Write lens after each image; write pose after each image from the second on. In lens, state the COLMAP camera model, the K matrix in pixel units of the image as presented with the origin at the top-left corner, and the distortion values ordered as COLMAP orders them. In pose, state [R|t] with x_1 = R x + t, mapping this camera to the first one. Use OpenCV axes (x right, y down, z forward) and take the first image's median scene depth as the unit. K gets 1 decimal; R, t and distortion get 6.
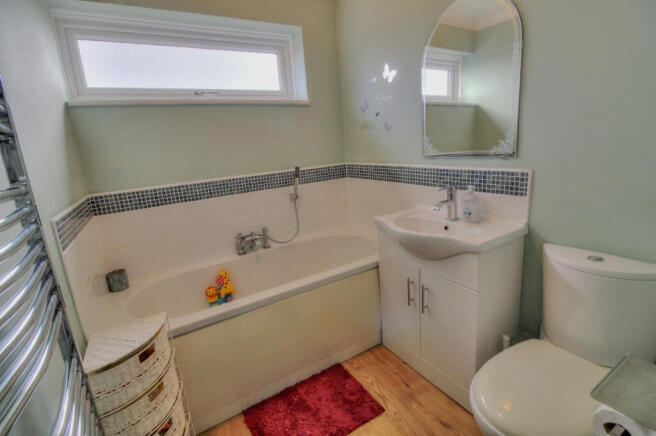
lens RADIAL K [[306.0, 0, 326.4], [0, 306.0, 213.9], [0, 0, 1]] dist [0.004795, -0.014626]
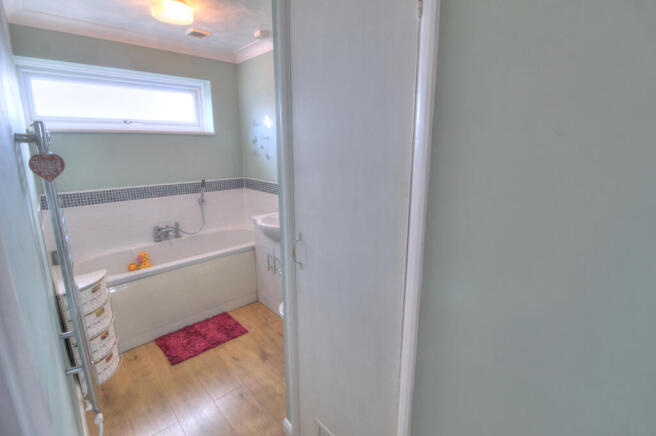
lens RADIAL K [[306.0, 0, 326.4], [0, 306.0, 213.9], [0, 0, 1]] dist [0.004795, -0.014626]
pose [[0.974217, 0.028979, 0.223746, 0.170475], [-0.026015, 0.999531, -0.016187, 0.012998], [-0.224110, 0.009949, 0.974513, -0.582044]]
